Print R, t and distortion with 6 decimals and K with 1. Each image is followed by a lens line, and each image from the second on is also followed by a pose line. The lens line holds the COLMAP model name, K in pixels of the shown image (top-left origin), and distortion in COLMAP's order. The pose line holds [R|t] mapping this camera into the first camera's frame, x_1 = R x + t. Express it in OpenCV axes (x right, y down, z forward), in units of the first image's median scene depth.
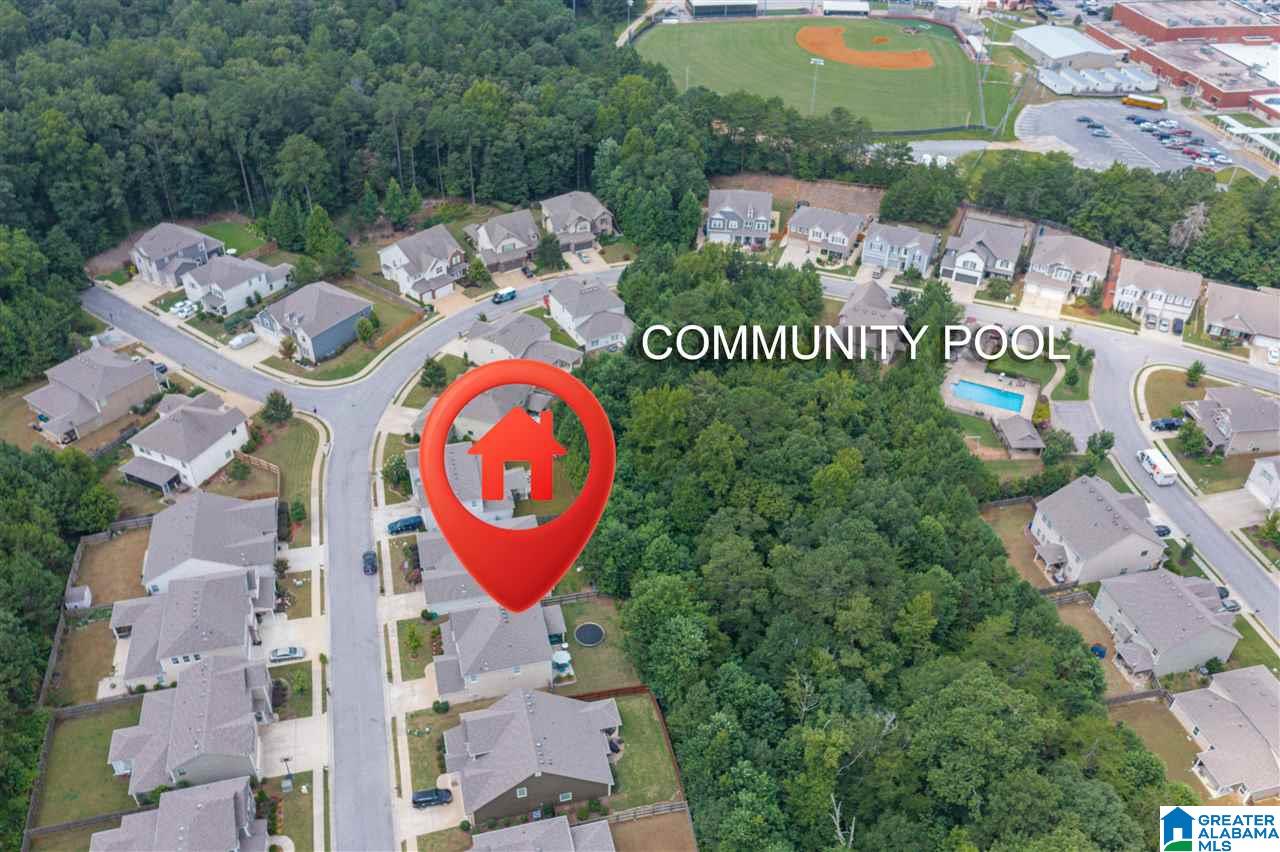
lens RADIAL K [[1026.0, 0, 634.7], [0, 1026.0, 422.0], [0, 0, 1]] dist [0.008094, 0.013459]
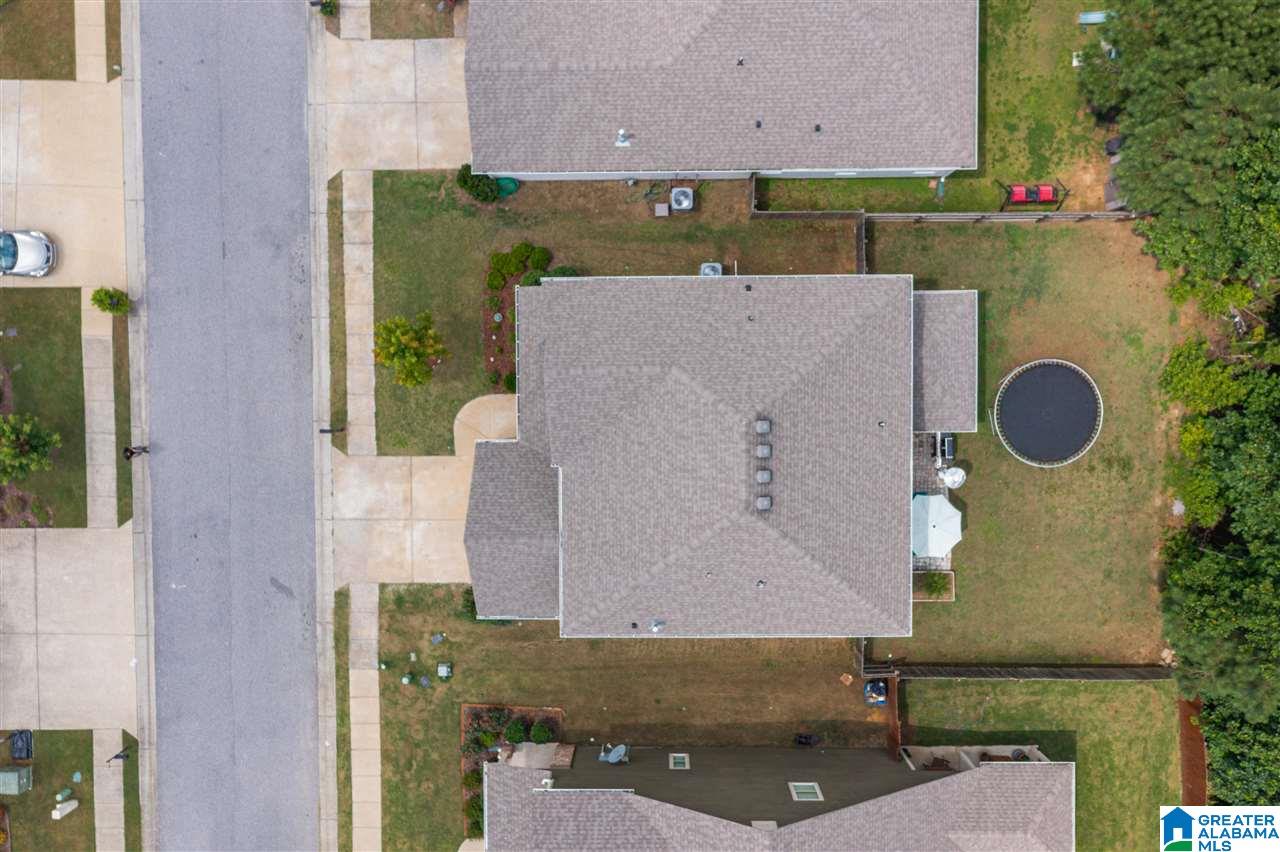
lens RADIAL K [[1026.0, 0, 634.7], [0, 1026.0, 422.0], [0, 0, 1]] dist [0.008094, 0.013459]
pose [[0.968780, 0.245758, -0.032675, -0.093143], [-0.115063, 0.562442, 0.818791, -0.001586], [0.219602, -0.789469, 0.573160, 0.540262]]
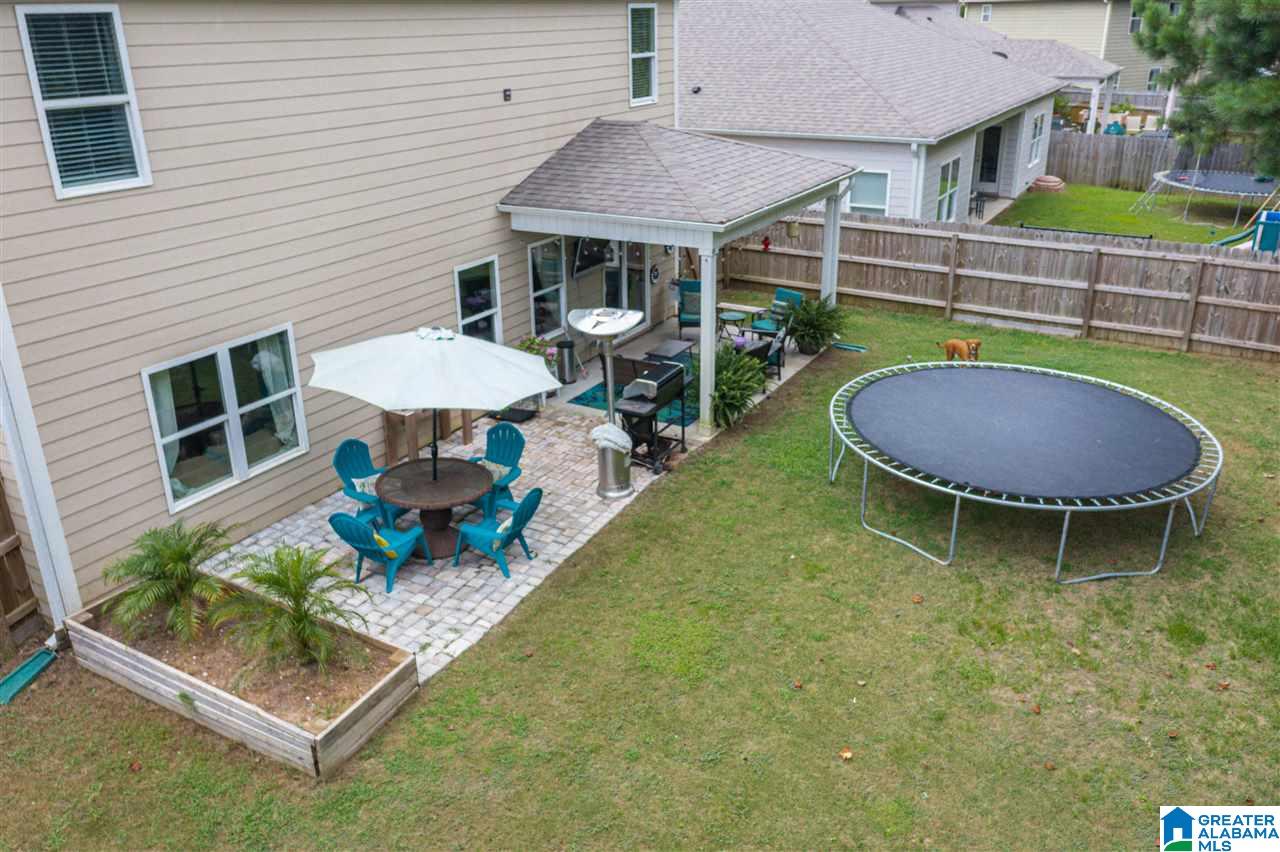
lens RADIAL K [[1026.0, 0, 634.7], [0, 1026.0, 422.0], [0, 0, 1]] dist [0.008094, 0.013459]
pose [[0.712596, 0.226766, -0.663916, -0.007165], [-0.393454, 0.912671, -0.110572, 0.151404], [0.580862, 0.340014, 0.739587, 0.610545]]
